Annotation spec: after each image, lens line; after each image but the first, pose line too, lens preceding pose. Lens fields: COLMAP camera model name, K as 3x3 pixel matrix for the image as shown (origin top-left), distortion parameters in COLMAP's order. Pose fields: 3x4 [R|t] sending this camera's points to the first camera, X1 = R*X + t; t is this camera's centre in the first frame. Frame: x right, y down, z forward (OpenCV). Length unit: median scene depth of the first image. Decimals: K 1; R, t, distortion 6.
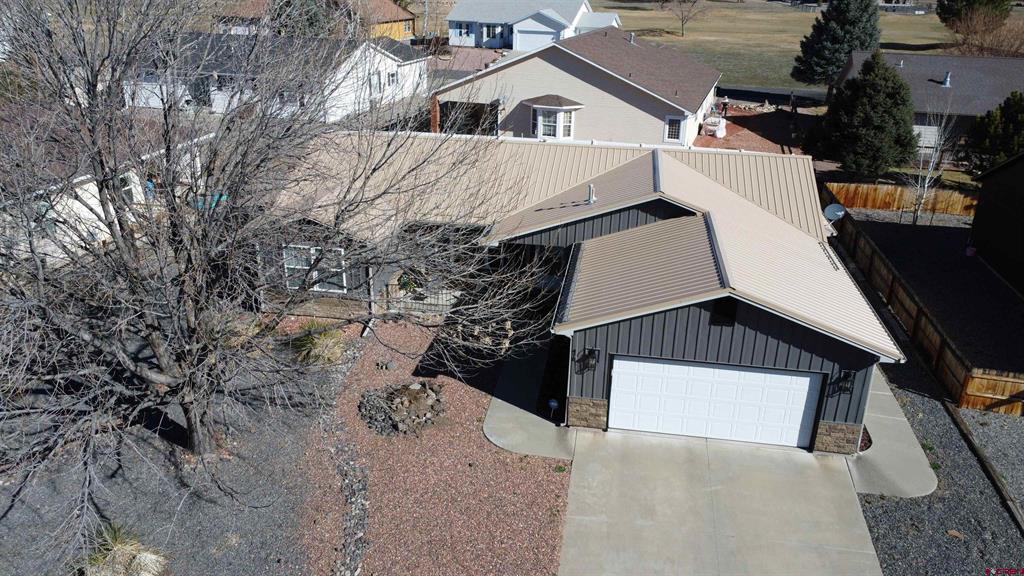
lens RADIAL K [[770.6, 0, 517.2], [0, 770.6, 288.2], [0, 0, 1]] dist [0.000298, -0.006606]
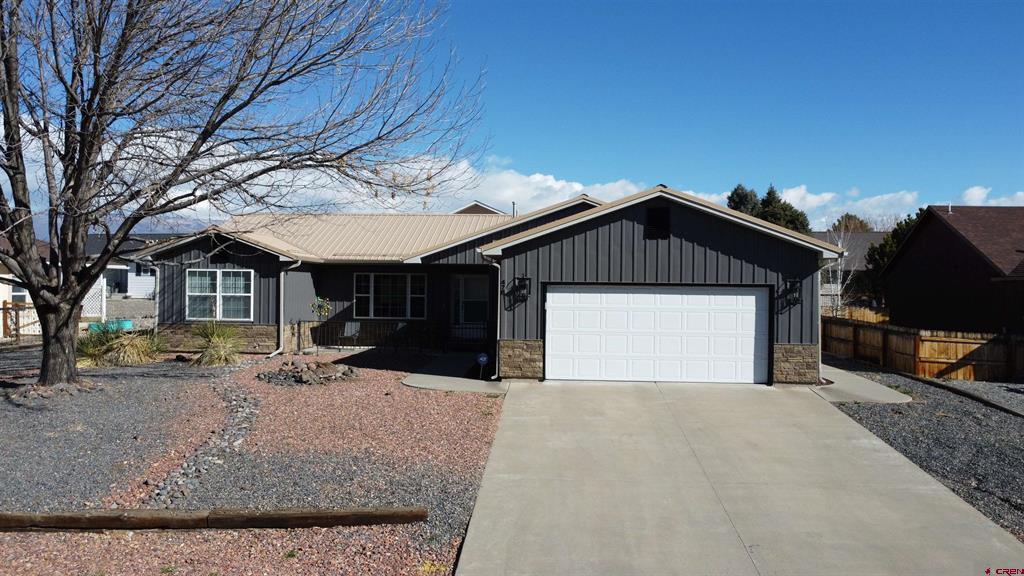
lens RADIAL K [[770.6, 0, 516.9], [0, 770.6, 286.3], [0, 0, 1]] dist [0.000298, -0.006606]
pose [[0.995198, -0.008282, 0.097527, 0.000580], [0.045028, 0.923454, -0.381059, 0.390564], [-0.086906, 0.383620, 0.919393, 0.140922]]
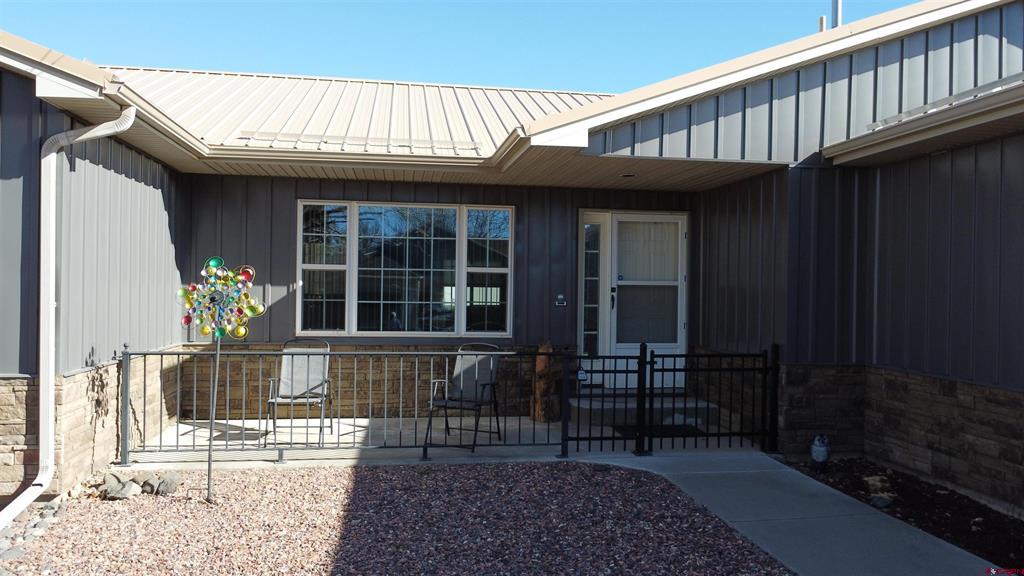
lens RADIAL K [[770.6, 0, 513.3], [0, 770.6, 285.4], [0, 0, 1]] dist [0.000298, -0.006606]
pose [[0.953381, -0.004560, 0.301734, -0.151579], [0.118267, 0.925543, -0.359699, 0.097233], [-0.277627, 0.378616, 0.882934, 0.900346]]
